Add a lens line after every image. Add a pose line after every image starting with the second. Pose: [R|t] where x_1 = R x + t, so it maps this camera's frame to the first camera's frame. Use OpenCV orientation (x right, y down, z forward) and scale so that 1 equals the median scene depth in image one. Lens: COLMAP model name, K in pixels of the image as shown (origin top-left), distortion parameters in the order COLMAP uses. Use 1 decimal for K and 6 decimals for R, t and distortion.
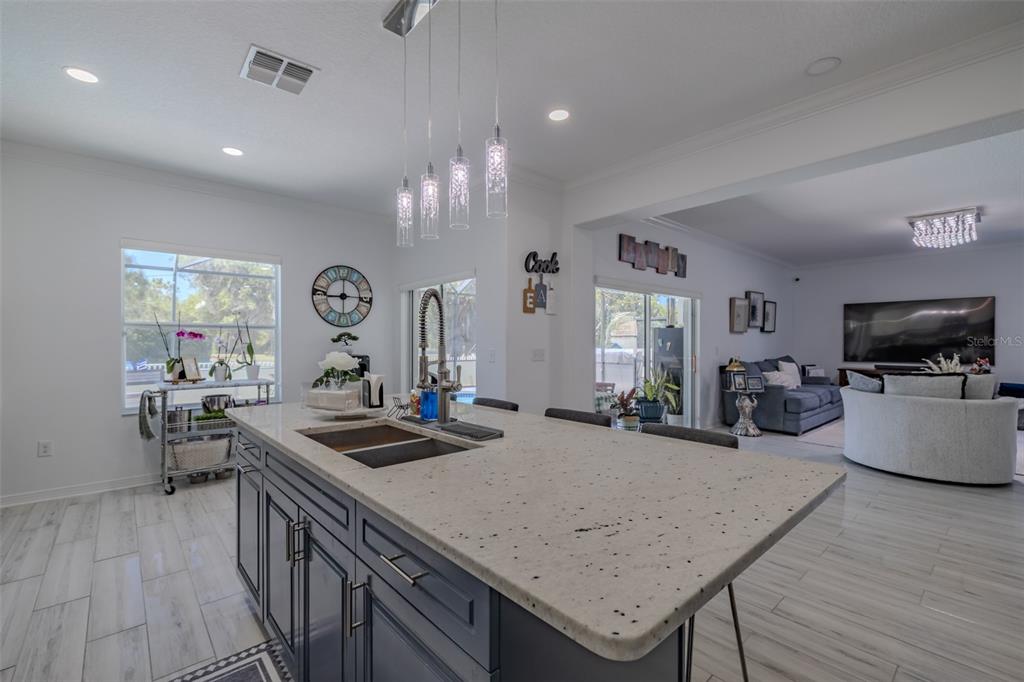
lens RADIAL K [[443.3, 0, 505.9], [0, 443.3, 343.1], [0, 0, 1]] dist [0.003006, -0.000672]
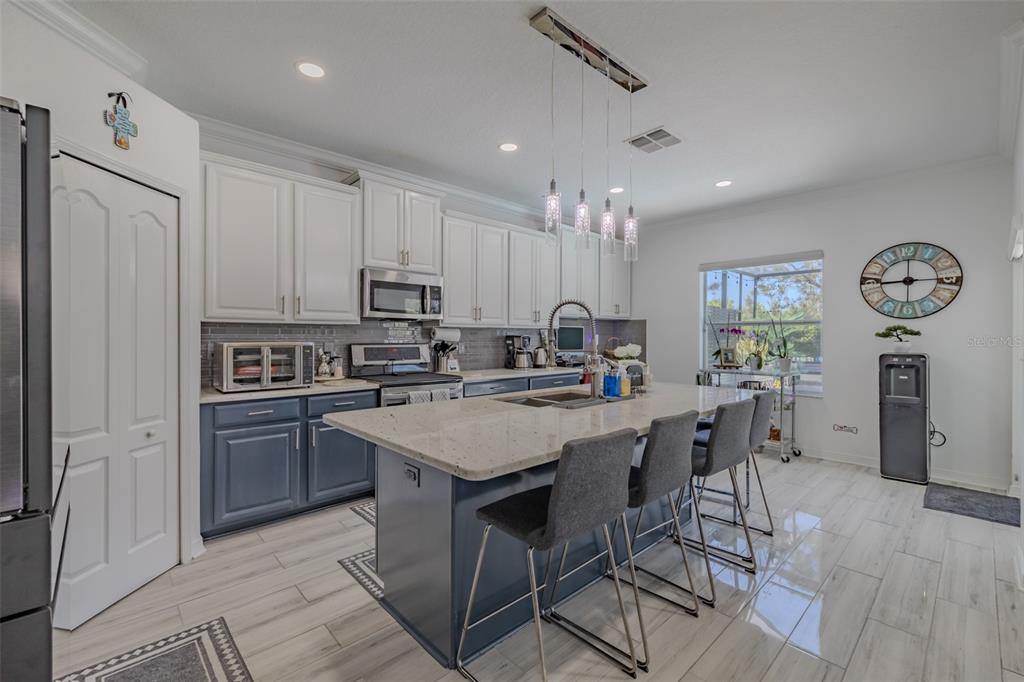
lens RADIAL K [[443.3, 0, 517.1], [0, 443.3, 336.8], [0, 0, 1]] dist [0.003006, -0.000672]
pose [[0.029124, 0.003383, -0.999570, 0.435415], [-0.004921, 0.999983, 0.003241, -0.002588], [0.999564, 0.004825, 0.029140, 0.275036]]
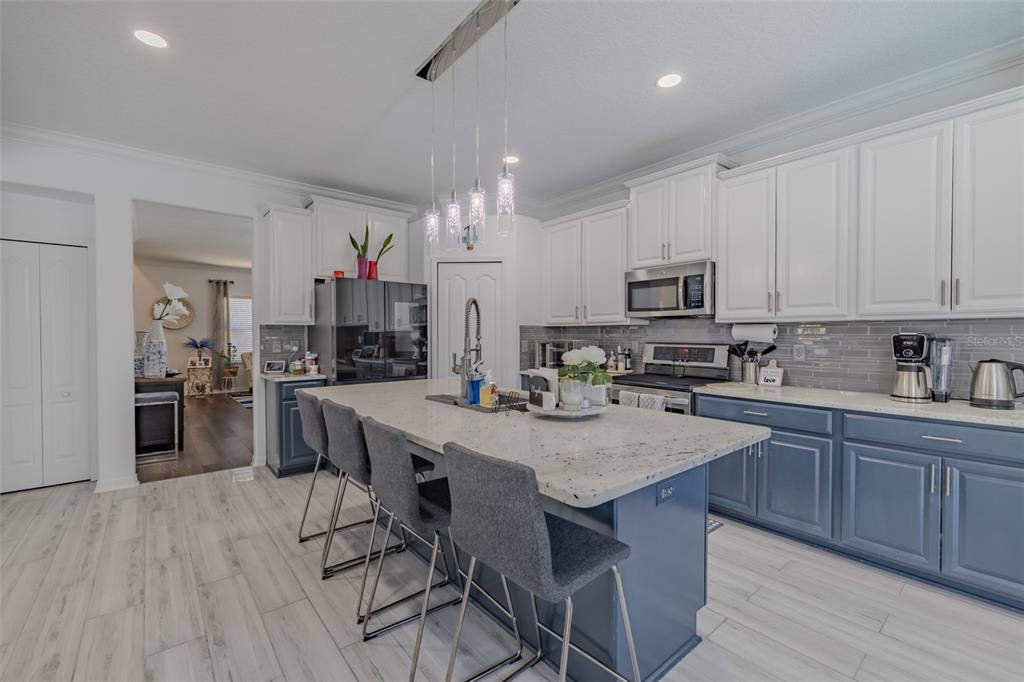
lens RADIAL K [[443.3, 0, 497.2], [0, 443.3, 339.5], [0, 0, 1]] dist [0.003006, -0.000672]
pose [[-0.997942, 0.001294, 0.064106, -0.113953], [0.002127, 0.999914, 0.012938, -0.003115], [-0.064084, 0.013047, -0.997859, 0.835587]]
